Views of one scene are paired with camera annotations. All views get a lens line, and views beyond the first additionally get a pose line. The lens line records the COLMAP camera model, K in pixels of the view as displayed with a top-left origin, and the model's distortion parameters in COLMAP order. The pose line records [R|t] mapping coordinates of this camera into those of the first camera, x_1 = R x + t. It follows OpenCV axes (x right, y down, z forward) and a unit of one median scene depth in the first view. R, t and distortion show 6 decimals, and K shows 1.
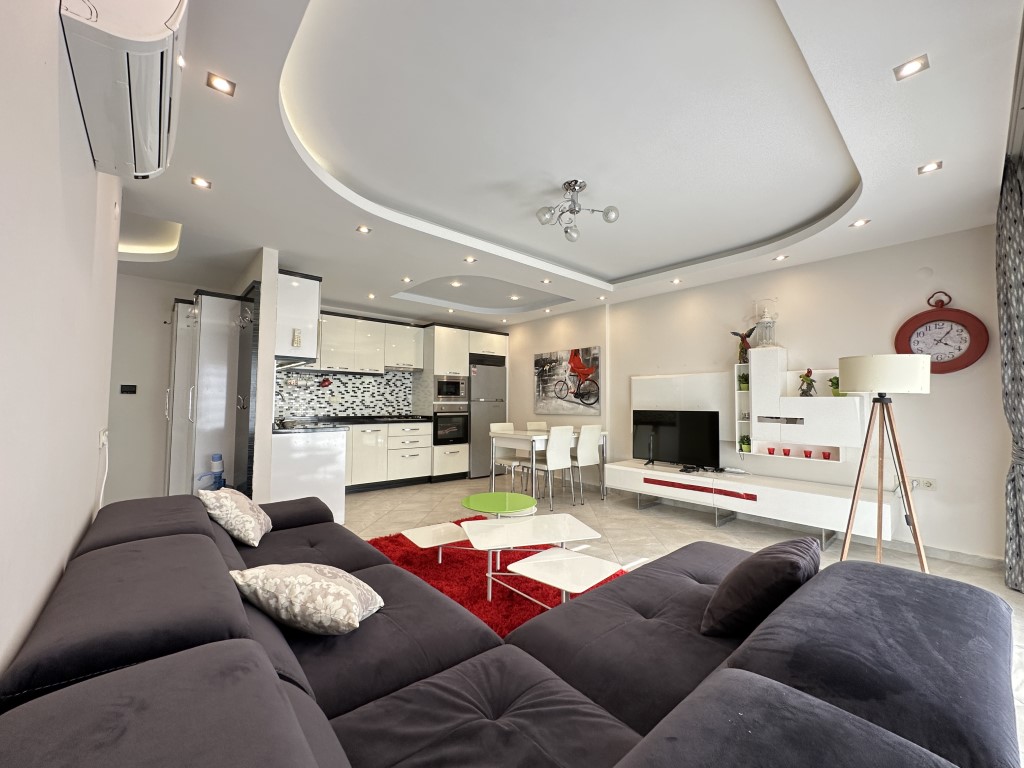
lens RADIAL K [[409.7, 0, 512.0], [0, 409.7, 384.0], [0, 0, 1]] dist [-0.001097, -0.000233]
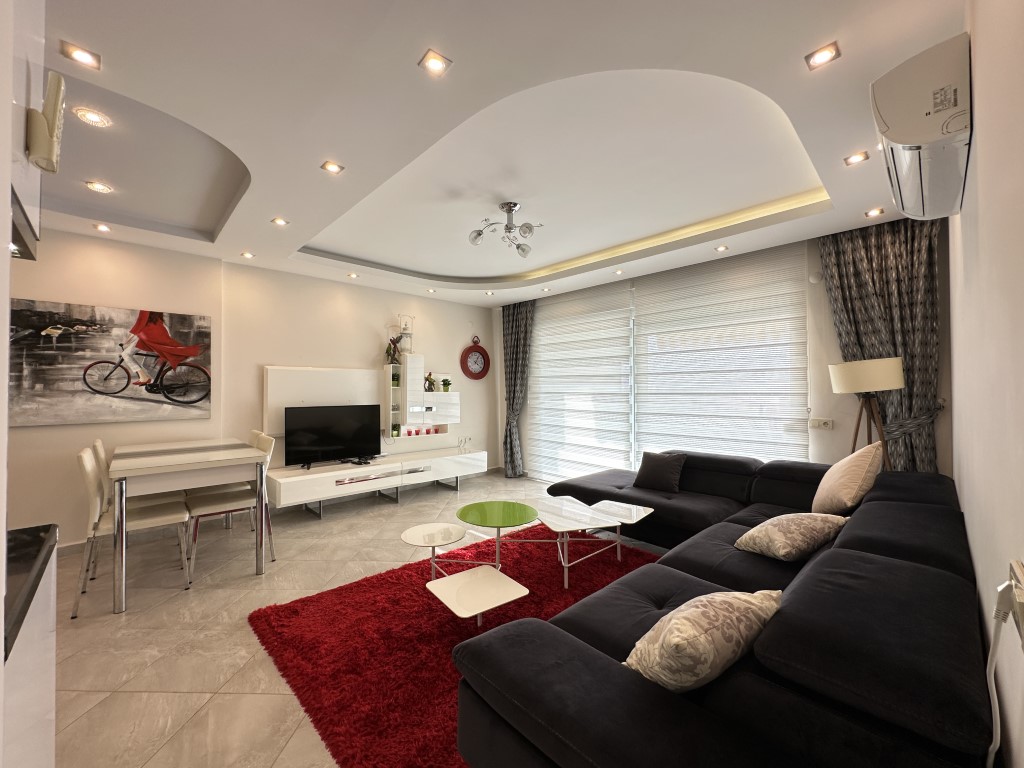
lens RADIAL K [[409.7, 0, 512.0], [0, 409.7, 384.0], [0, 0, 1]] dist [-0.001097, -0.000233]
pose [[-0.039157, 0.006593, 0.999211, -0.460940], [-0.045801, 0.998915, -0.008386, 0.002015], [-0.998183, -0.046094, -0.038812, 0.490878]]
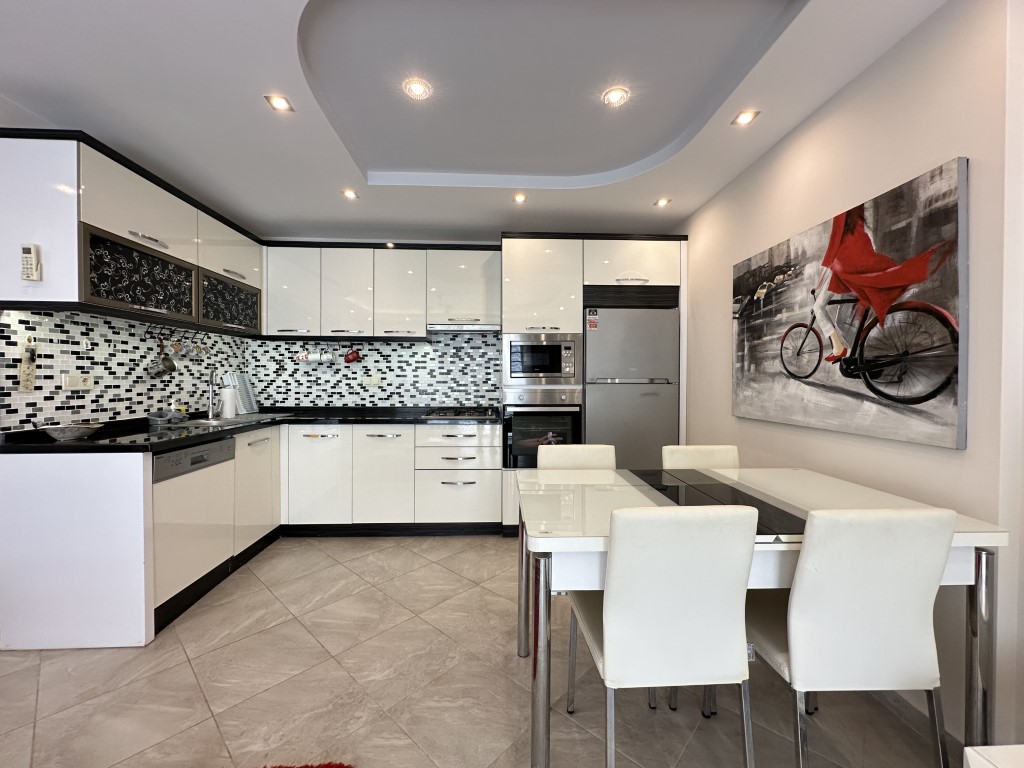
lens RADIAL K [[409.7, 0, 512.0], [0, 409.7, 384.0], [0, 0, 1]] dist [-0.001097, -0.000233]
pose [[0.780640, 0.004943, -0.624962, 0.149313], [0.030800, 0.998449, 0.046369, 0.018239], [0.624222, -0.055446, 0.779277, 0.611182]]
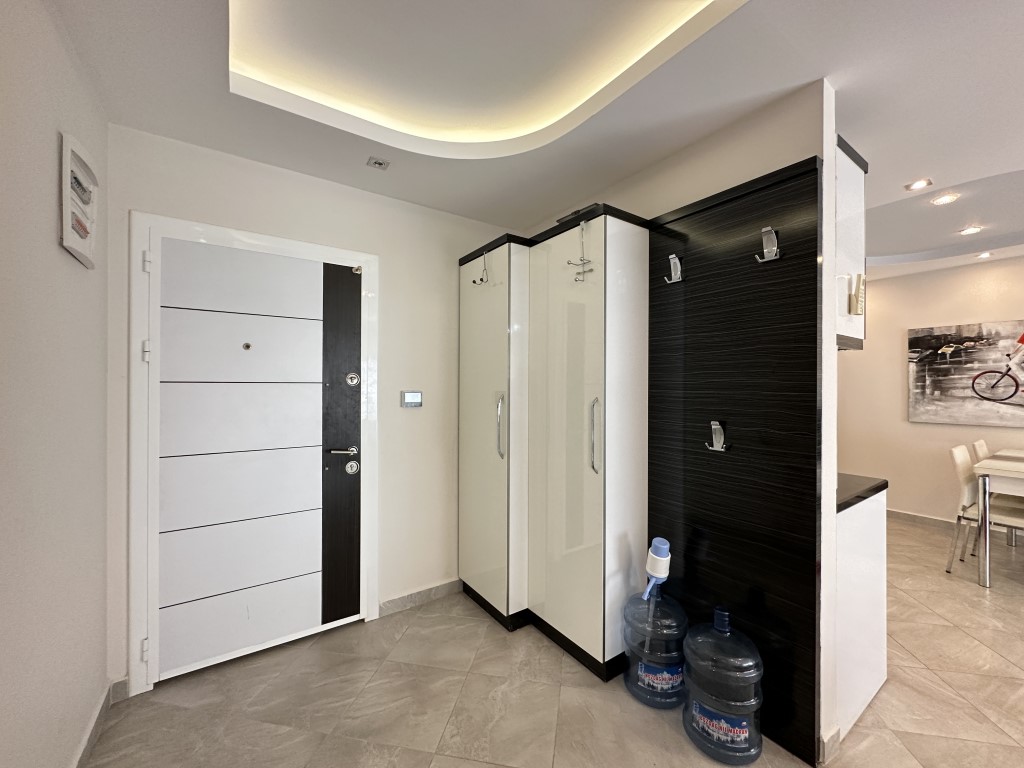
lens RADIAL K [[409.7, 0, 512.0], [0, 409.7, 384.0], [0, 0, 1]] dist [-0.001097, -0.000233]
pose [[0.993236, -0.005720, -0.115968, -0.537311], [0.011098, 0.998890, 0.045786, -0.025418], [0.115578, -0.046764, 0.992197, 0.319079]]
